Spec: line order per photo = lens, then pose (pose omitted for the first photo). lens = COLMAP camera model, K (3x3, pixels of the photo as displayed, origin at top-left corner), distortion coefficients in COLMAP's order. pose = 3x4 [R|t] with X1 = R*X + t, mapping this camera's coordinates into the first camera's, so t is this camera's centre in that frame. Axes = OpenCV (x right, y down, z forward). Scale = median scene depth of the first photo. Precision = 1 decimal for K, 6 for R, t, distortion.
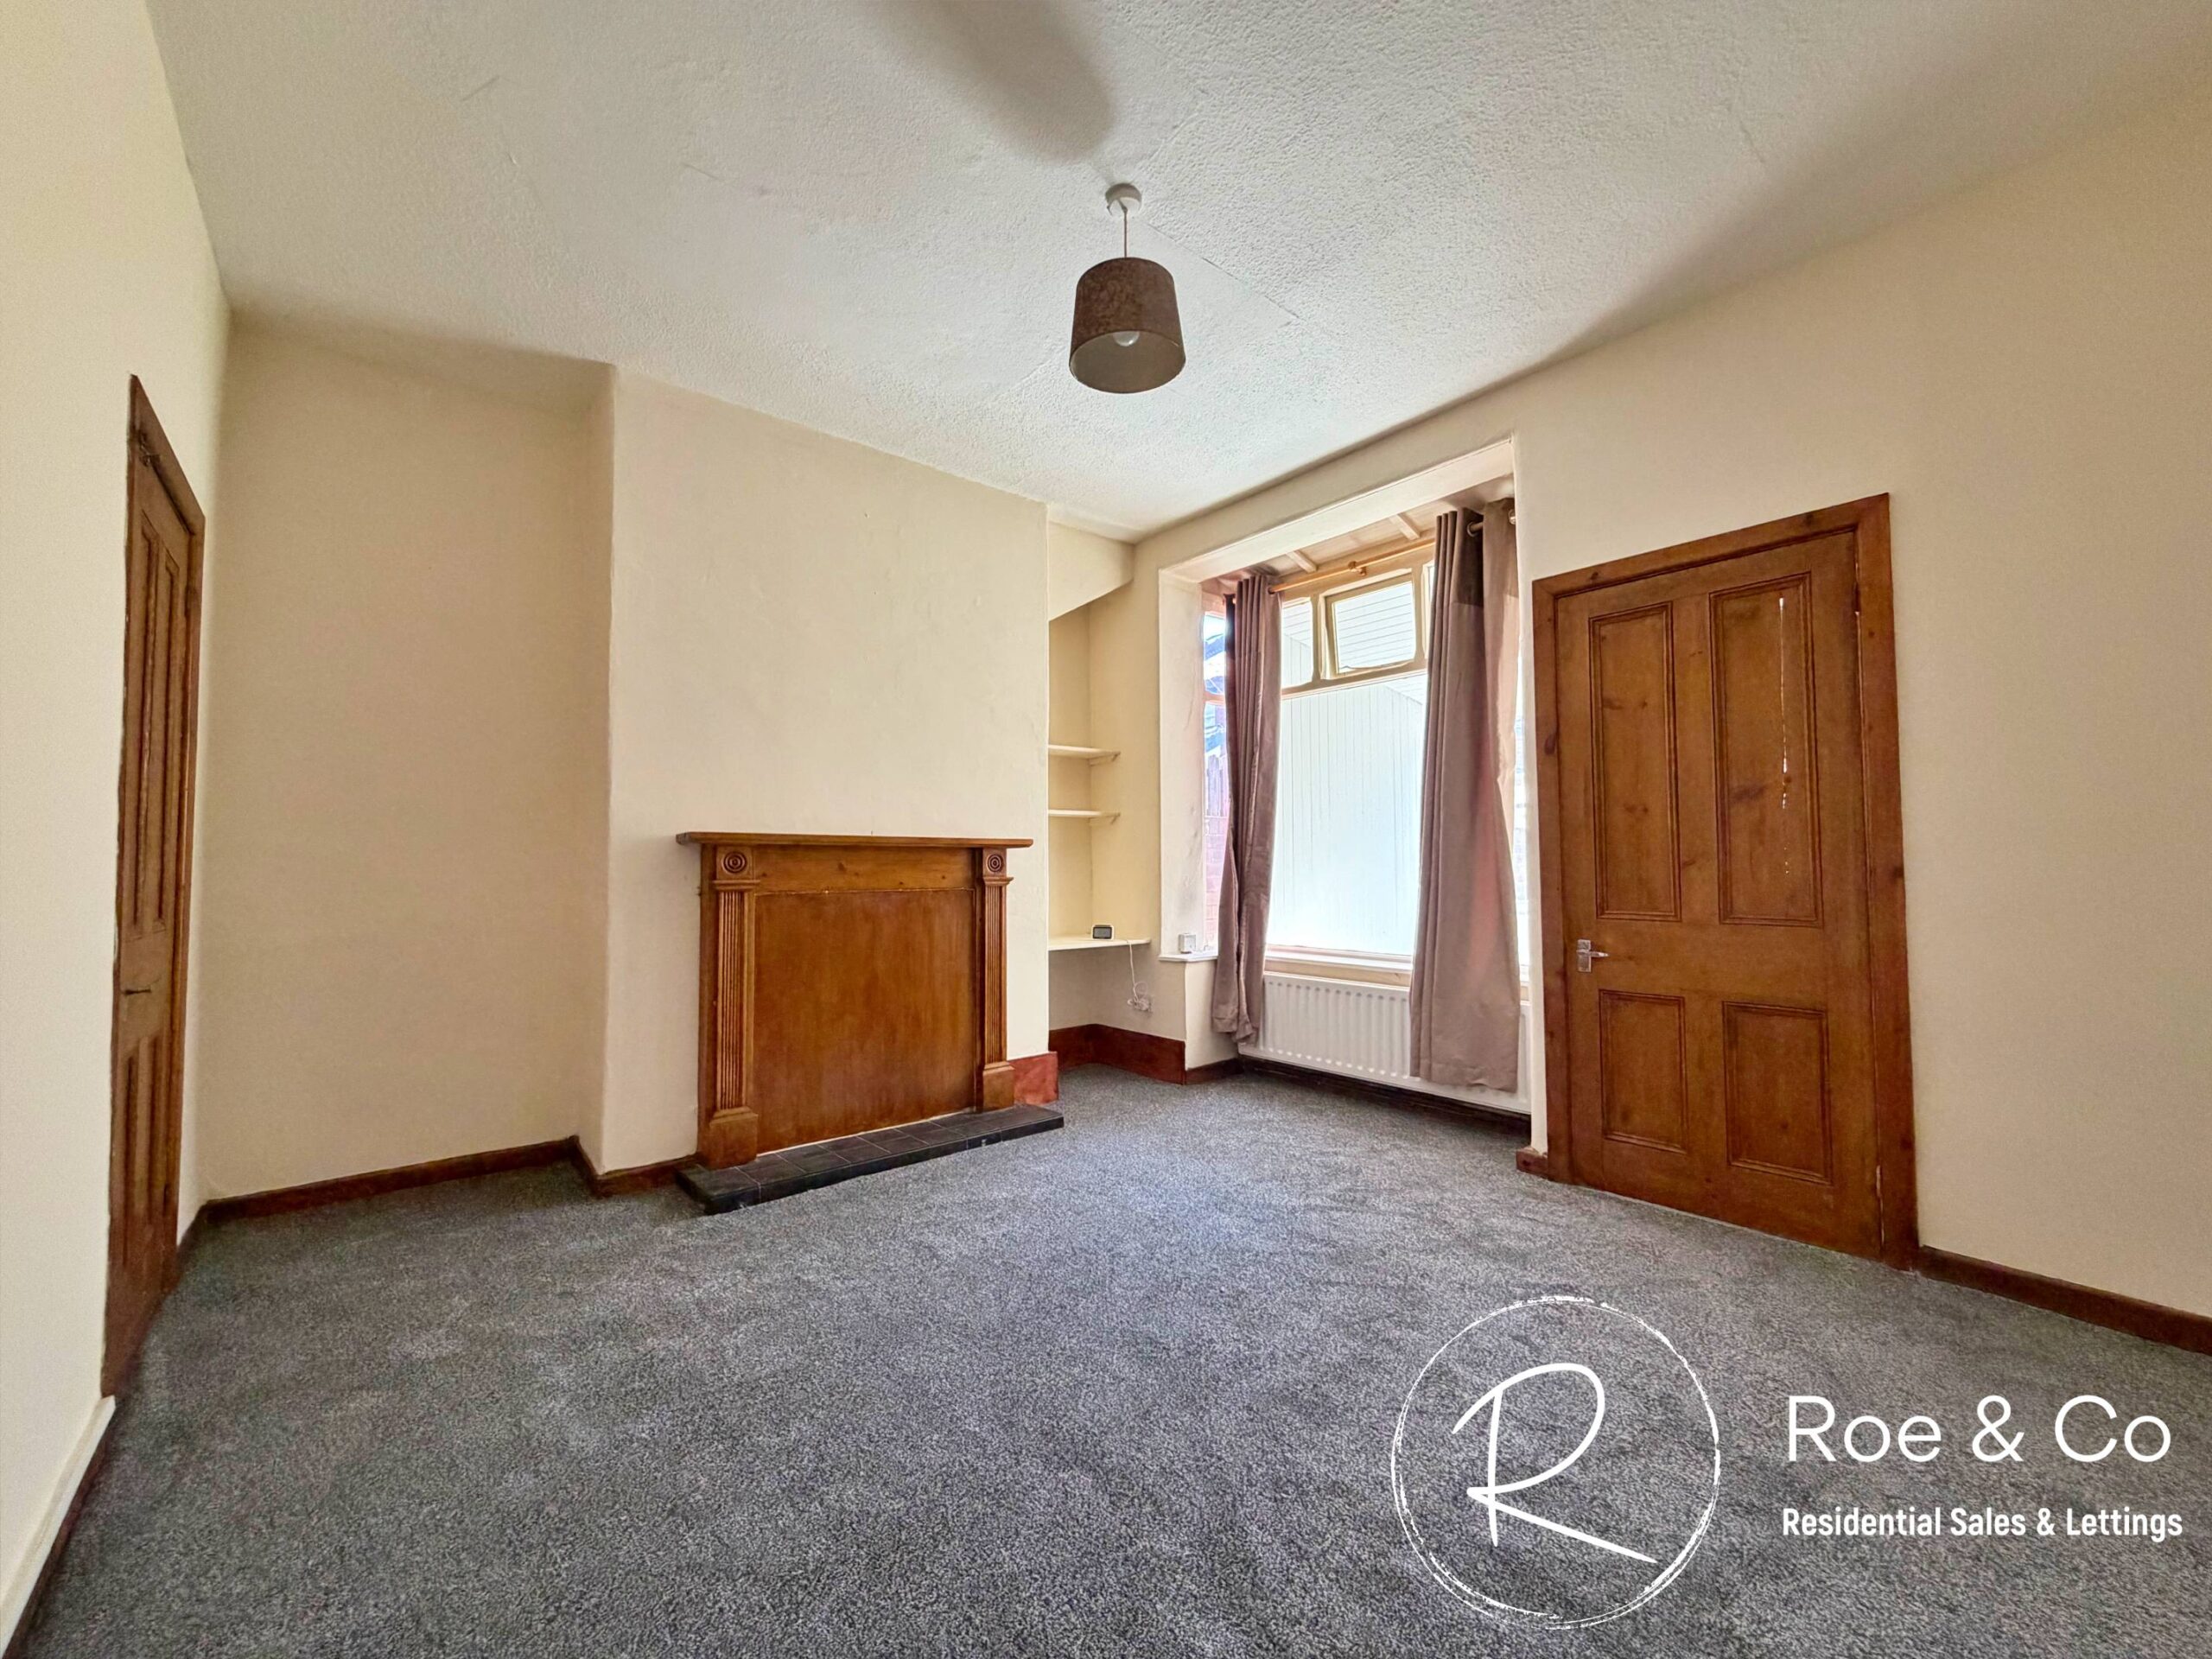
lens RADIAL K [[883.9, 0, 1095.8], [0, 883.9, 835.7], [0, 0, 1]] dist [0.001189, -0.000203]
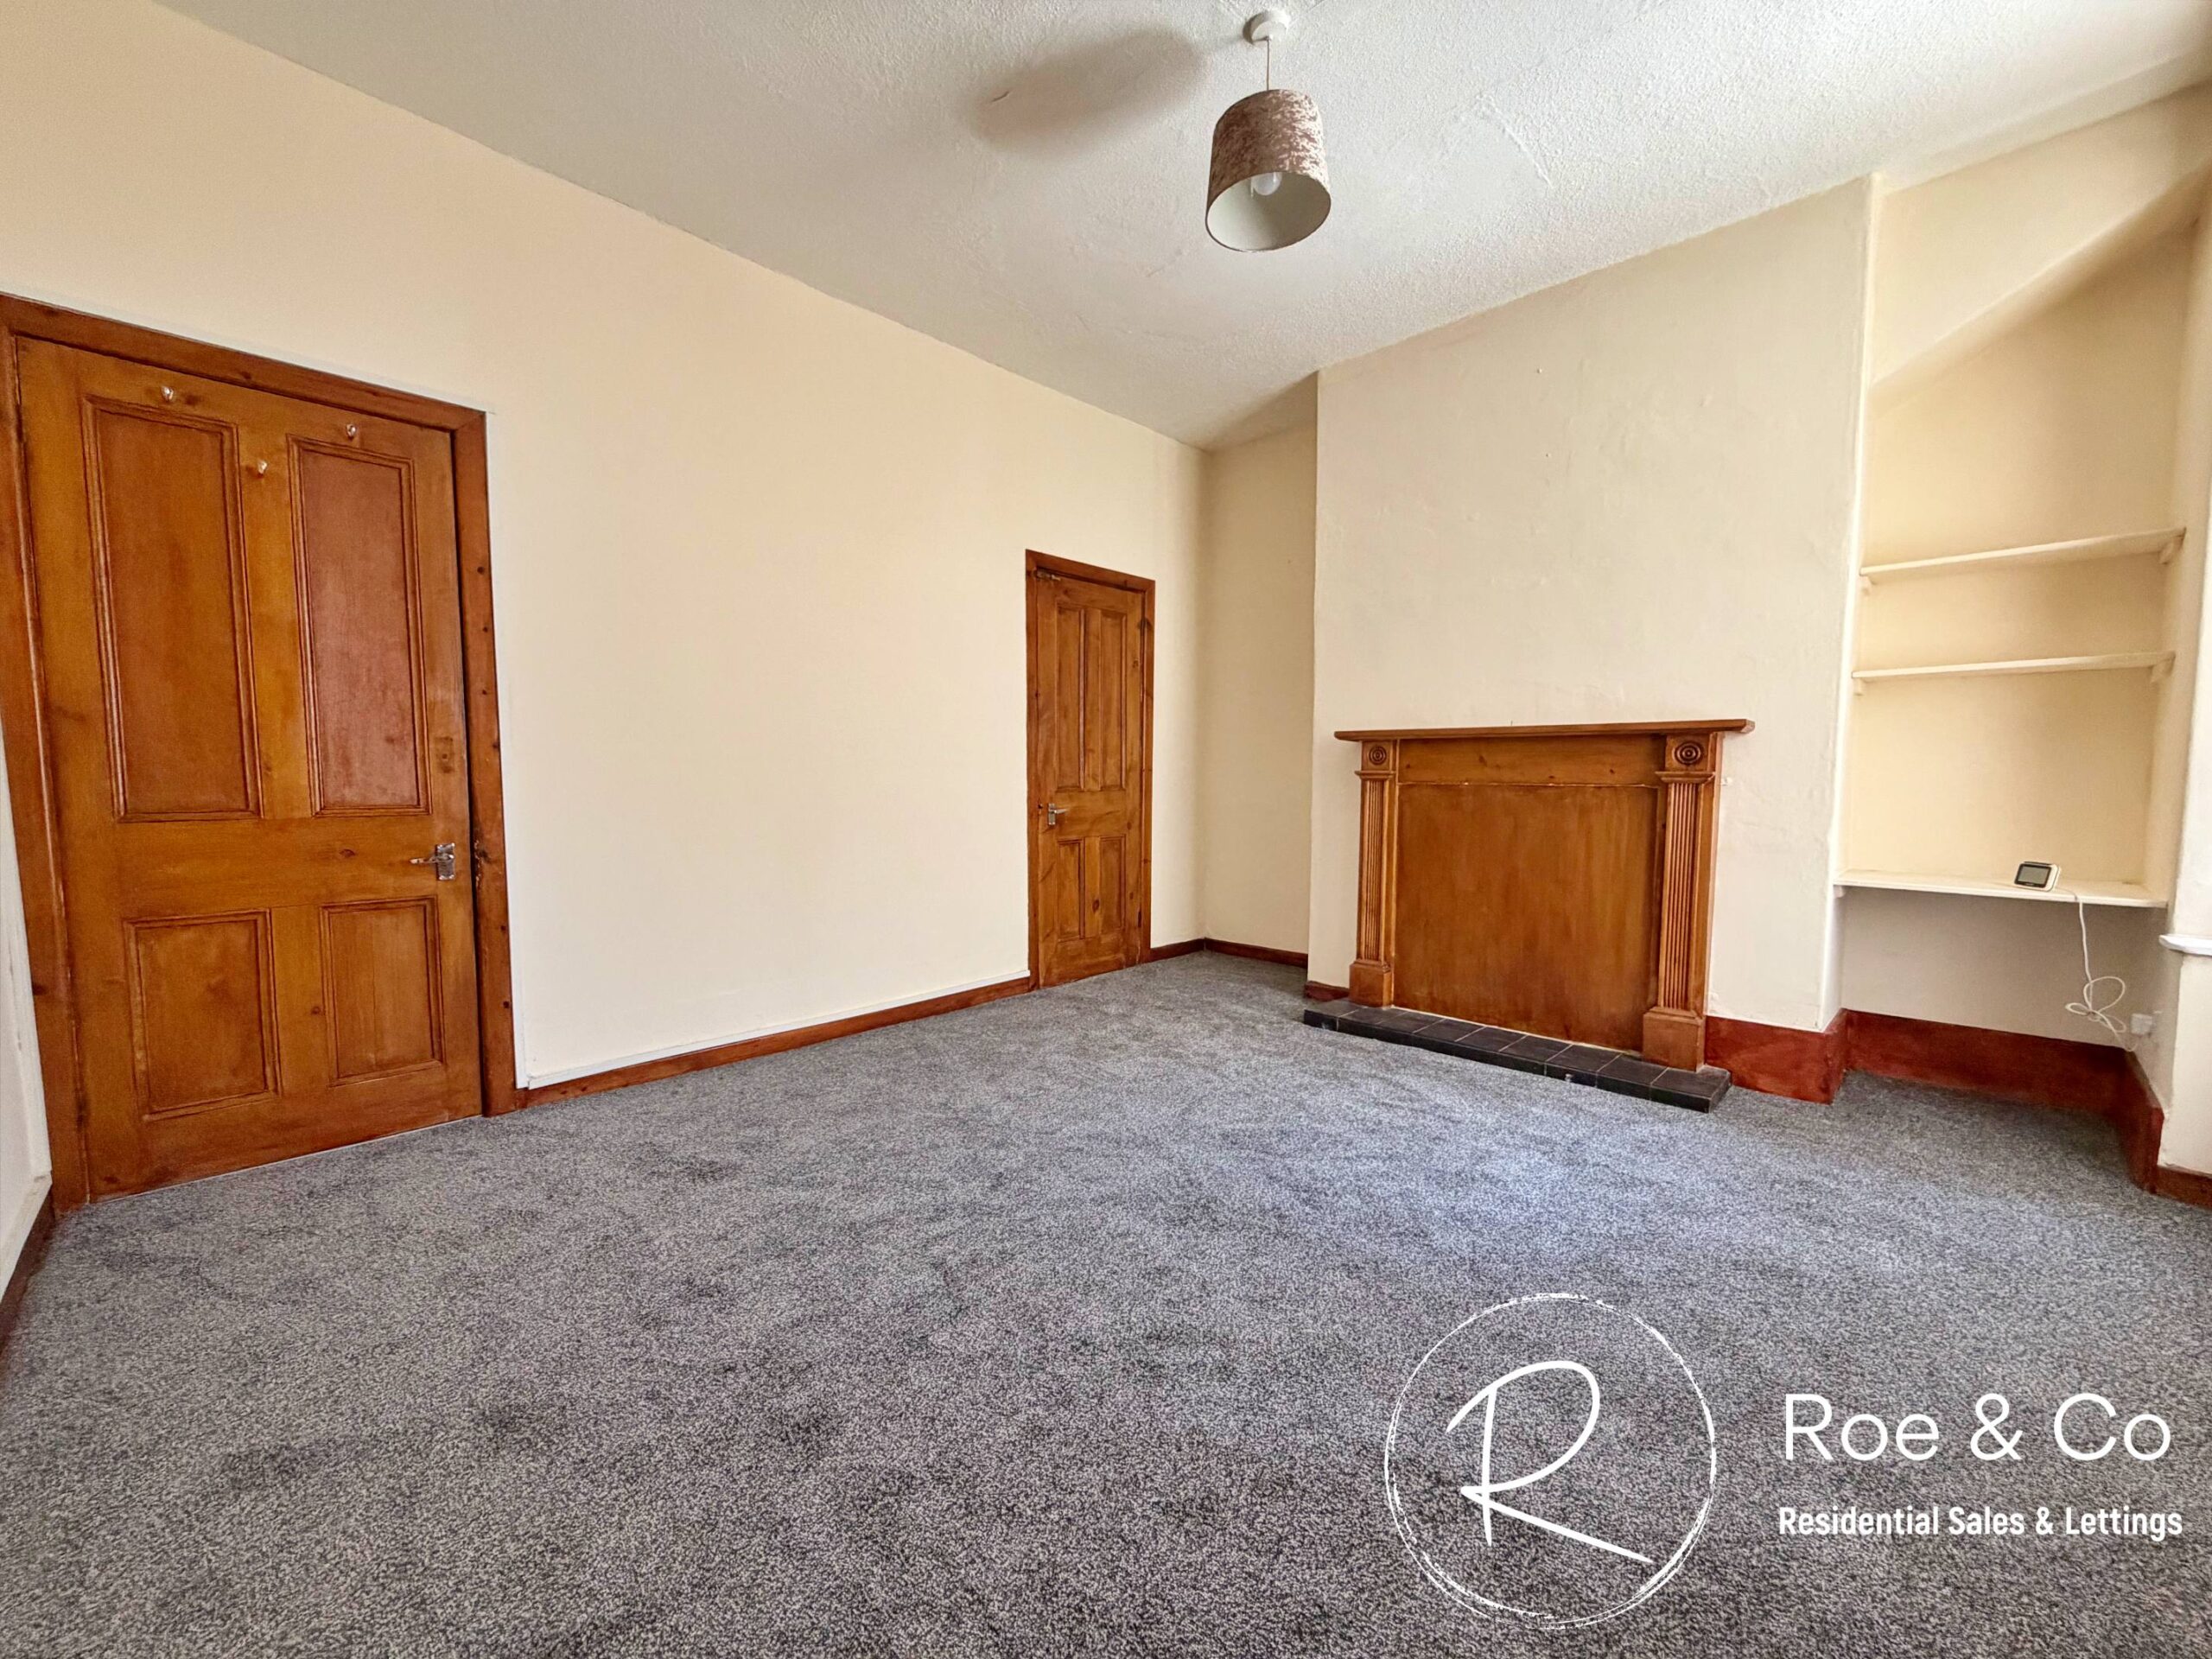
lens RADIAL K [[883.9, 0, 1112.7], [0, 883.9, 830.2], [0, 0, 1]] dist [0.001189, -0.000203]
pose [[0.116357, 0.067564, -0.990907, 0.715630], [0.026455, 0.997119, 0.071094, 0.036625], [0.992855, -0.034487, 0.114234, 0.508229]]
